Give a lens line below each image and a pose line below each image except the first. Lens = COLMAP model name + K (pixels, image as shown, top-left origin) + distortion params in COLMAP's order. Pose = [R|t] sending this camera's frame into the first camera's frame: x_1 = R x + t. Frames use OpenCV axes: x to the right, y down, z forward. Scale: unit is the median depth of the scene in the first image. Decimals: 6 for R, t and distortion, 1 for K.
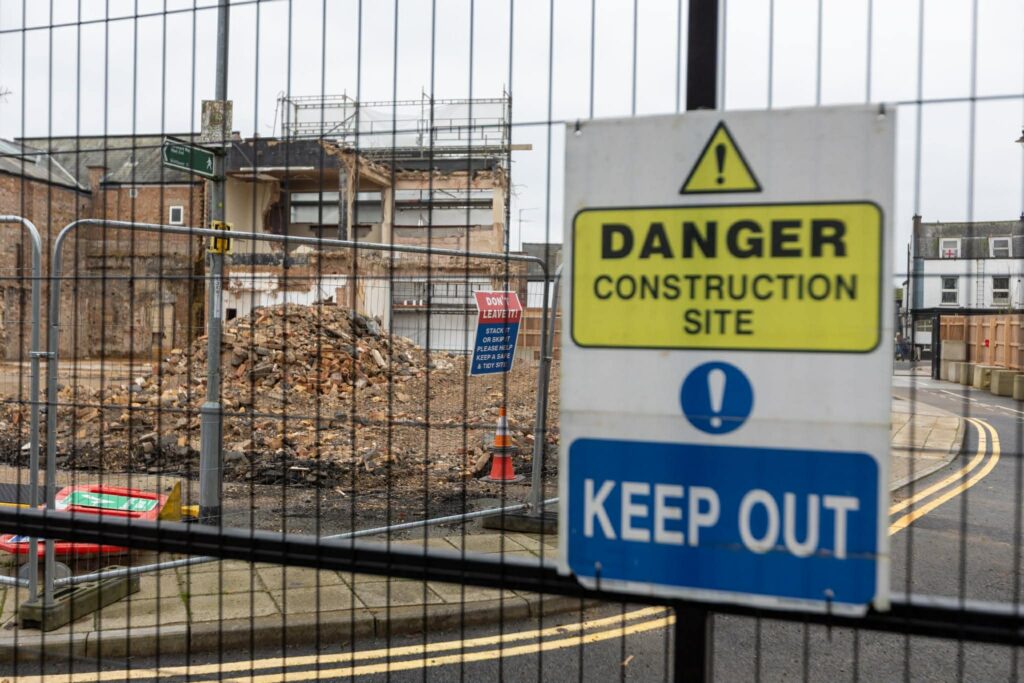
lens RADIAL K [[996.1, 0, 512.0], [0, 996.1, 341.5], [0, 0, 1]] dist [-0.052195, 0.118584]
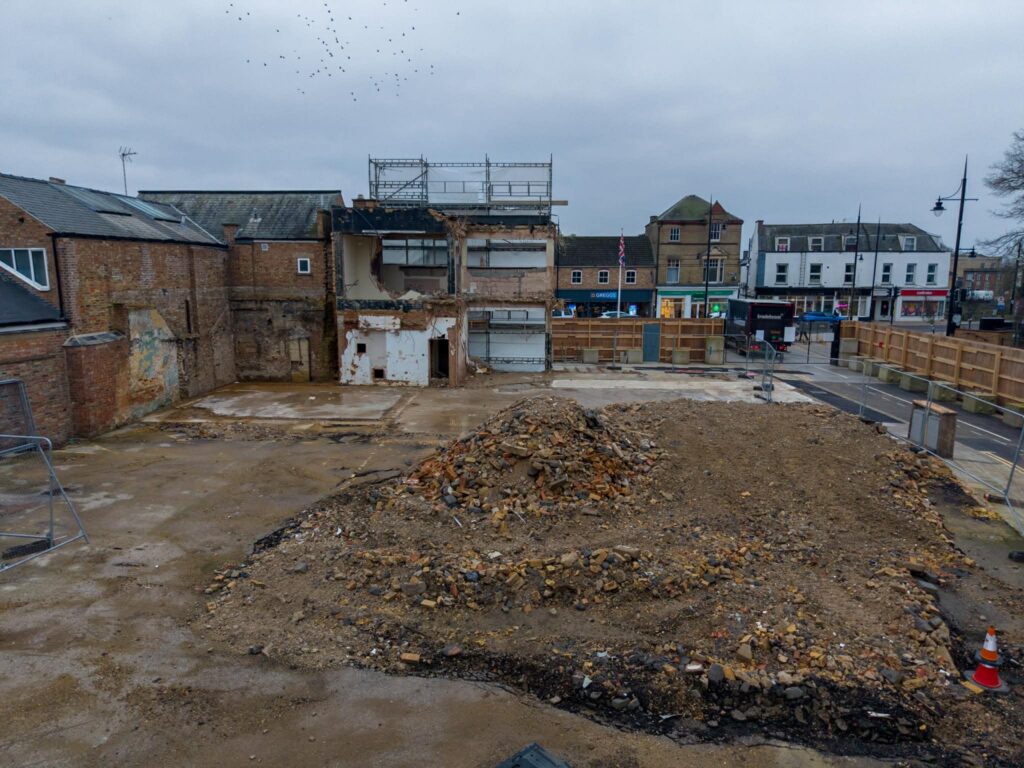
lens RADIAL K [[685.4, 0, 515.0], [0, 685.4, 386.5], [0, 0, 1]] dist [0.043052, -0.057786]
pose [[0.987422, -0.038434, 0.153365, -0.214197], [0.013609, 0.987065, 0.159741, -0.111465], [-0.157521, -0.155645, 0.975173, 0.095415]]
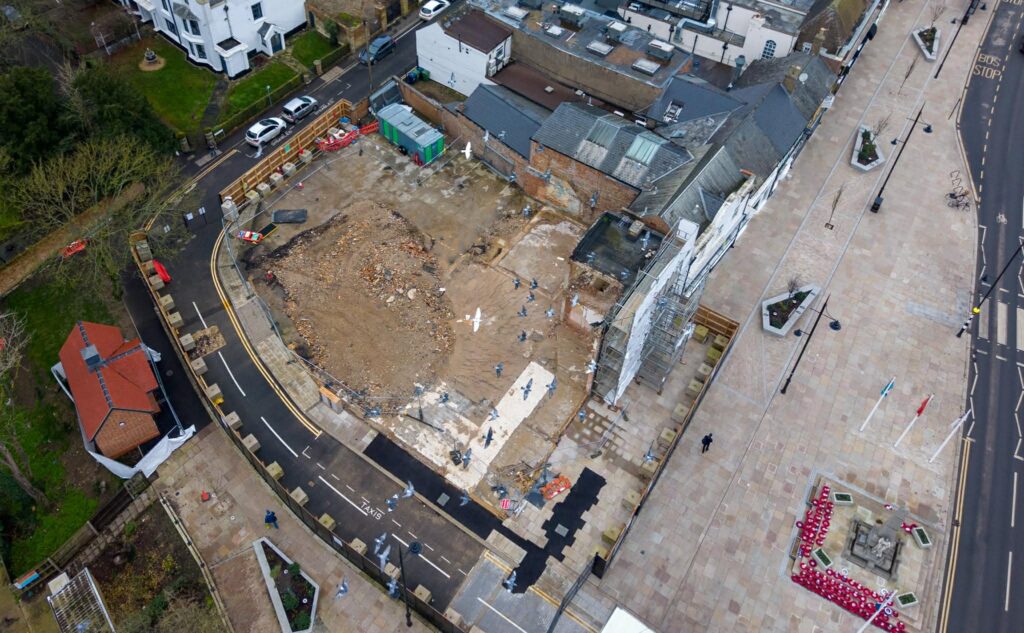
lens RADIAL K [[823.8, 0, 465.0], [0, 823.8, 209.9], [0, 0, 1]] dist [0.051014, -0.063861]
pose [[-0.417971, 0.635970, -0.648723, 0.905285], [-0.014209, 0.709427, 0.704636, -1.362304], [0.908349, 0.303735, -0.287484, 1.178779]]
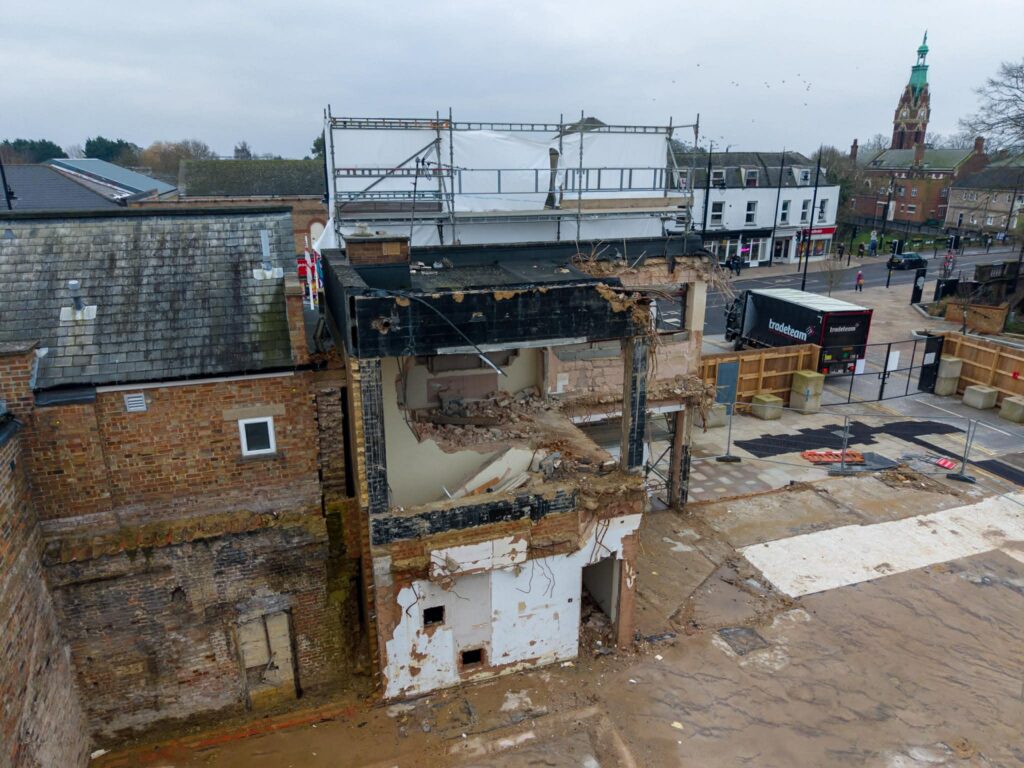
lens RADIAL K [[684.9, 0, 508.5], [0, 684.9, 383.8], [0, 0, 1]] dist [0.004020, -0.001366]
pose [[0.867880, -0.170781, 0.466495, -0.379083], [0.018598, 0.949561, 0.313029, -0.247380], [-0.496425, -0.262996, 0.827282, 0.675413]]
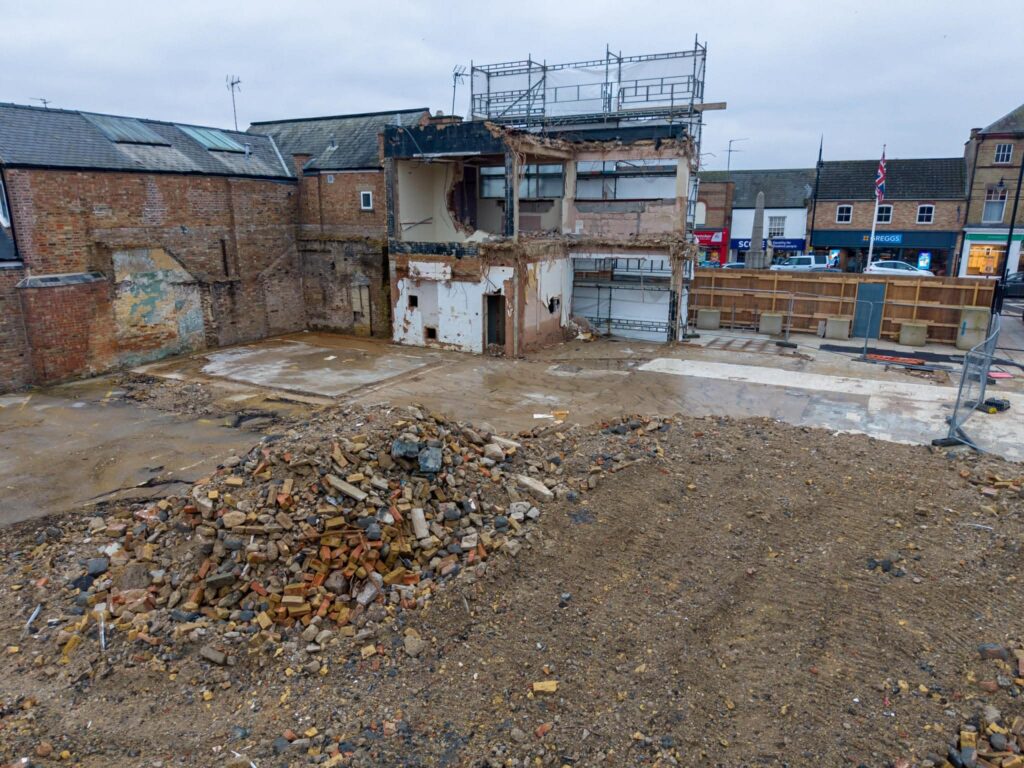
lens RADIAL K [[685.4, 0, 515.0], [0, 685.4, 386.5], [0, 0, 1]] dist [0.043052, -0.057786]
pose [[0.955125, 0.057038, -0.290660, 0.037112], [0.013779, 0.971666, 0.235956, -0.104638], [0.295883, -0.229372, 0.927277, 0.317112]]
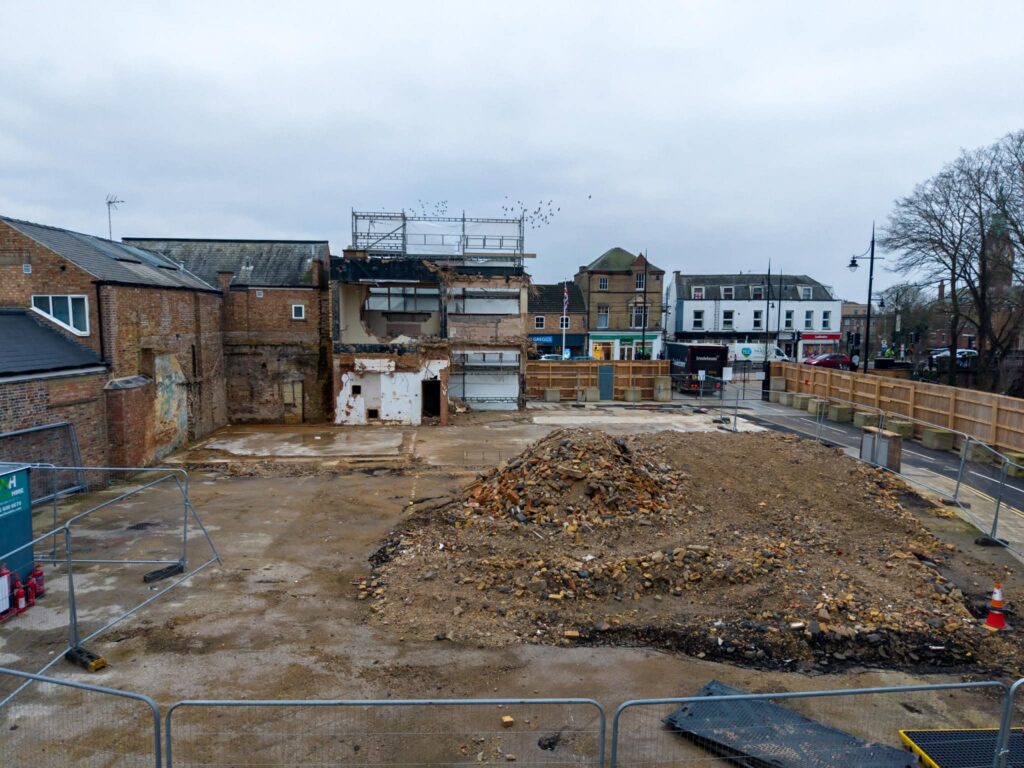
lens RADIAL K [[685.4, 0, 515.0], [0, 685.4, 386.5], [0, 0, 1]] dist [0.043052, -0.057786]
pose [[0.955588, -0.039926, 0.291989, -0.331861], [0.011483, 0.995073, 0.098482, -0.114718], [-0.294482, -0.090755, 0.951338, 0.054589]]
